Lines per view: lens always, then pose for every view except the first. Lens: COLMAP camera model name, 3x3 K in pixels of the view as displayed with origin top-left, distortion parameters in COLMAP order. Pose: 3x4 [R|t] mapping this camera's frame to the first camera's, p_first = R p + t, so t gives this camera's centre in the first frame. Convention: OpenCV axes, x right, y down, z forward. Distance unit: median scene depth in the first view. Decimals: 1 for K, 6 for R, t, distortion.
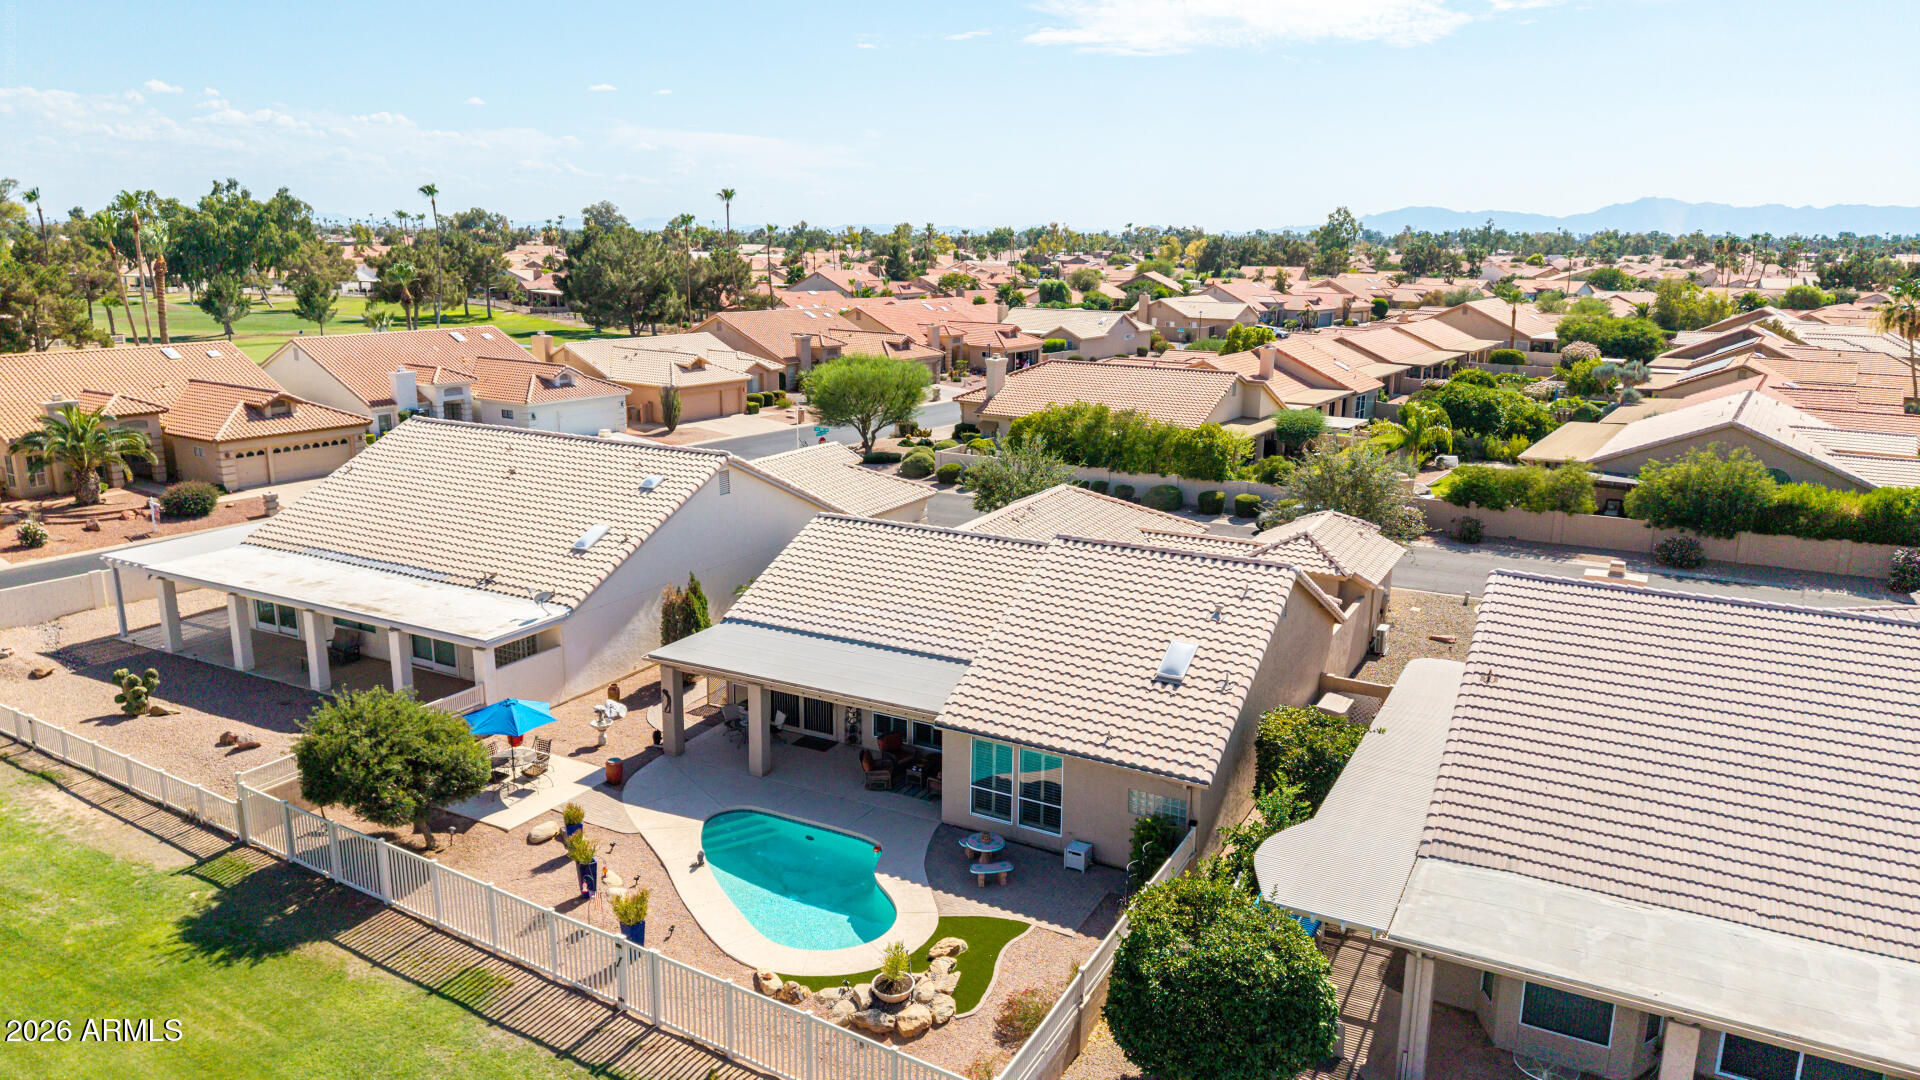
lens RADIAL K [[1279.8, 0, 959.9], [0, 1279.8, 519.6], [0, 0, 1]] dist [0.067864, -0.095750]
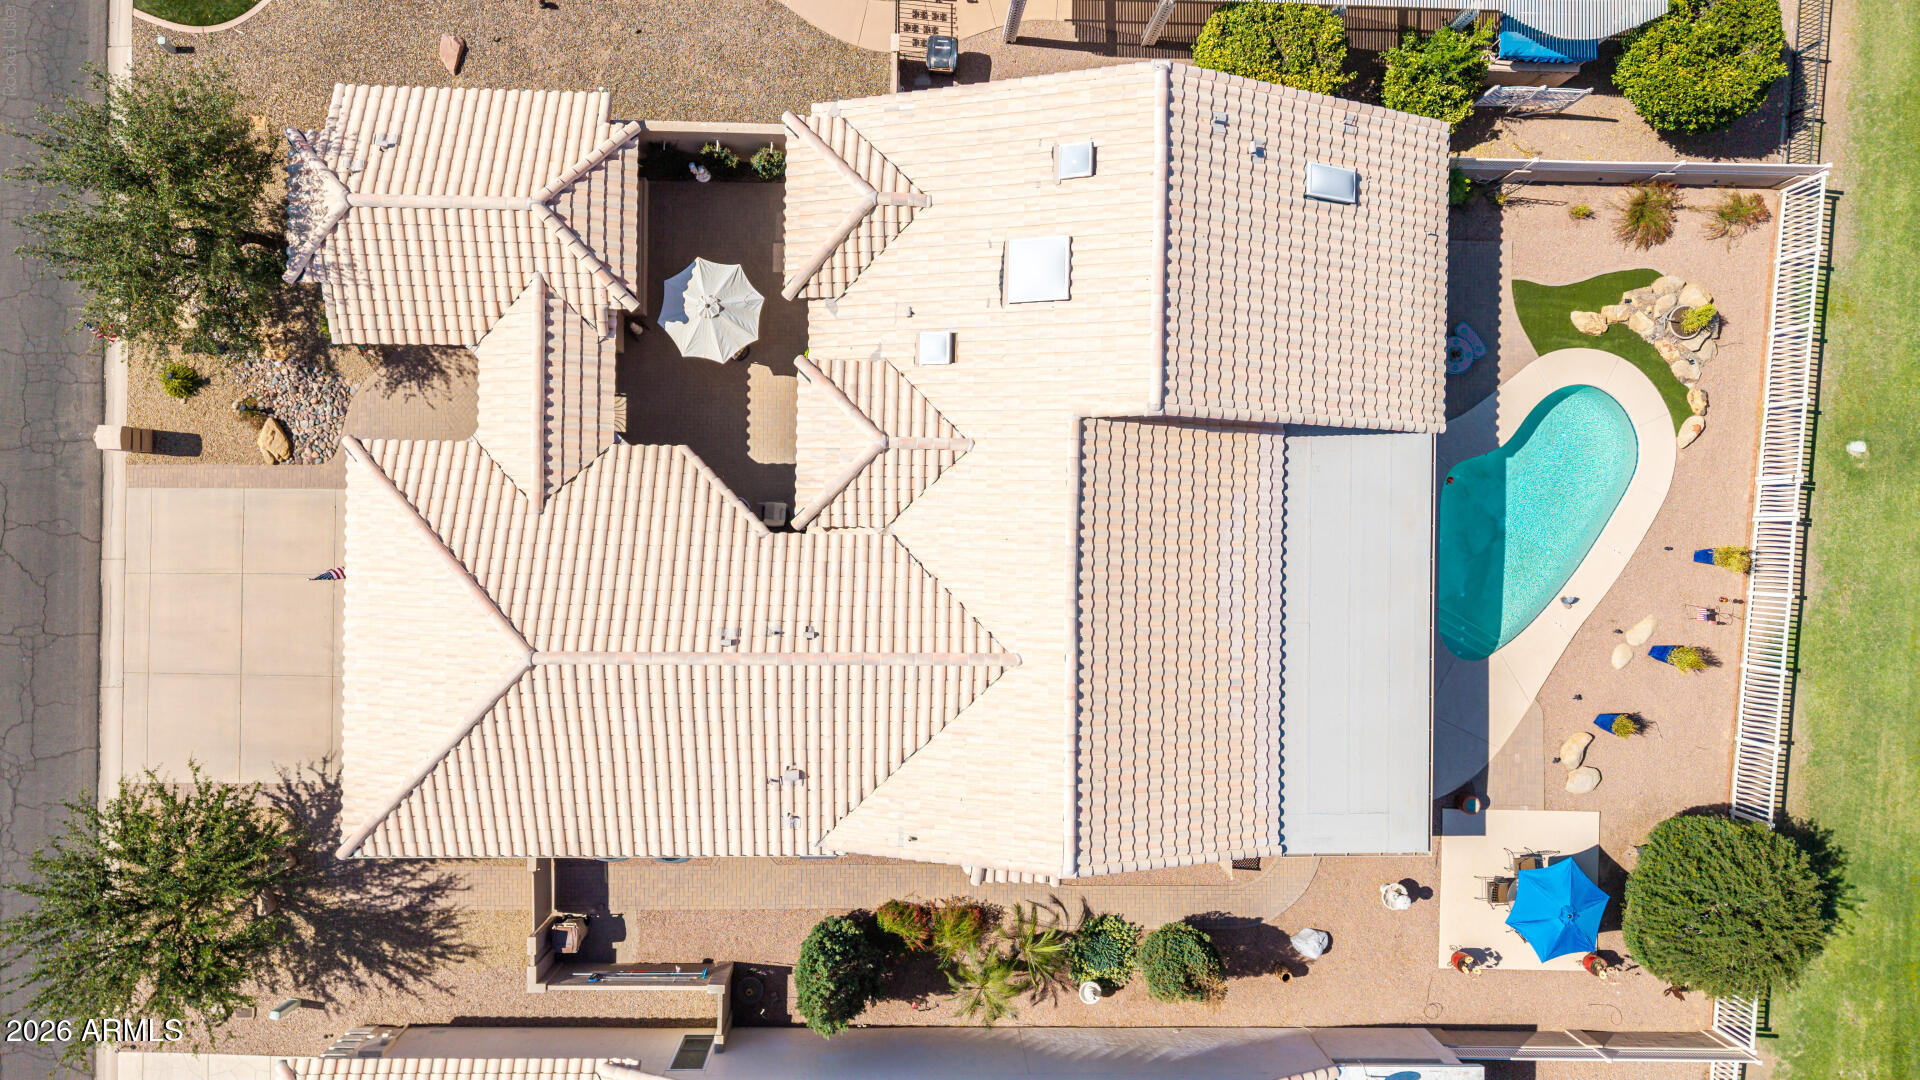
lens RADIAL K [[1268.0, 0, 959.2], [0, 1268.0, 570.2], [0, 0, 1]] dist [0.059743, -0.070634]
pose [[-0.454777, -0.889580, -0.042723, 0.074482], [0.163794, -0.130695, 0.977799, -0.699472], [-0.875414, 0.437682, 0.205145, 0.999114]]
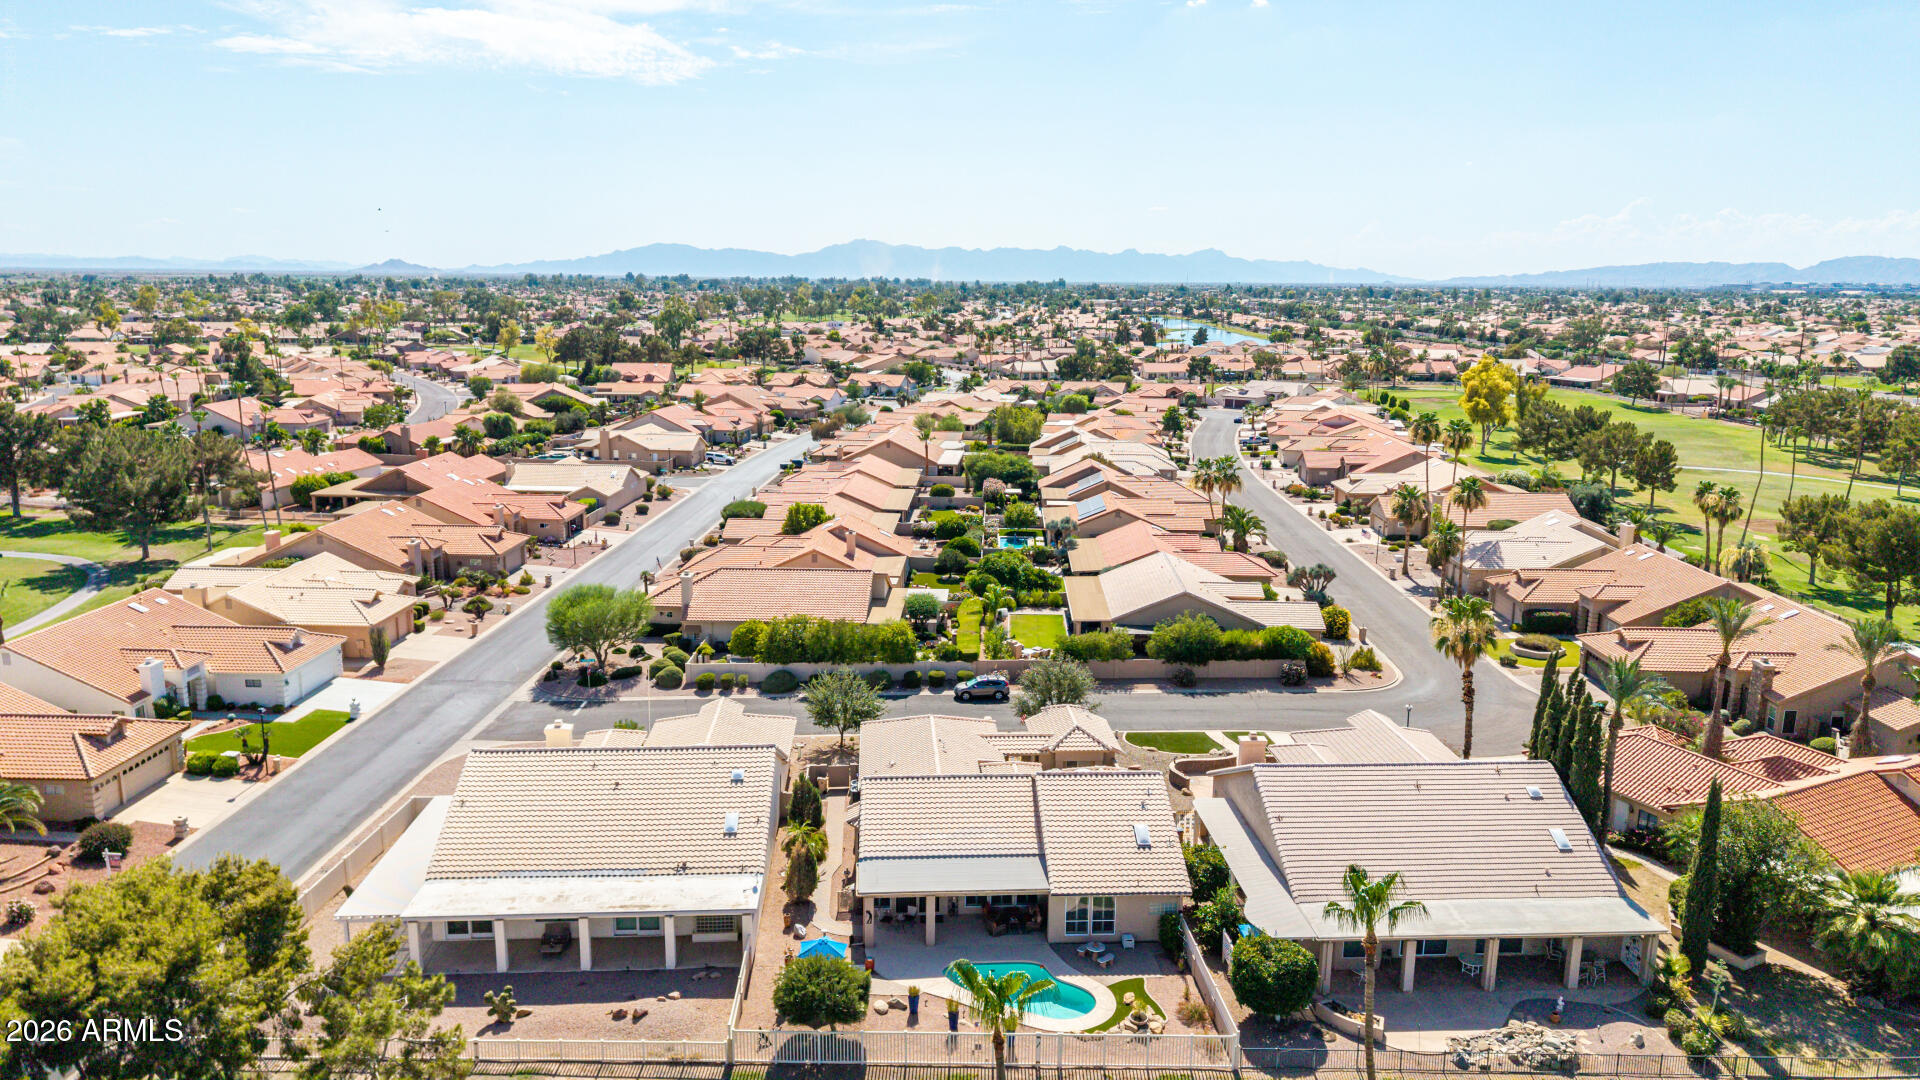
lens RADIAL K [[1274.1, 0, 960.0], [0, 1274.1, 540.0], [0, 0, 1]] dist [0.058102, -0.068817]
pose [[0.850569, -0.108511, 0.514546, -0.951586], [0.113085, 0.993329, 0.022546, -0.386381], [-0.513560, 0.039010, 0.857166, -0.560042]]
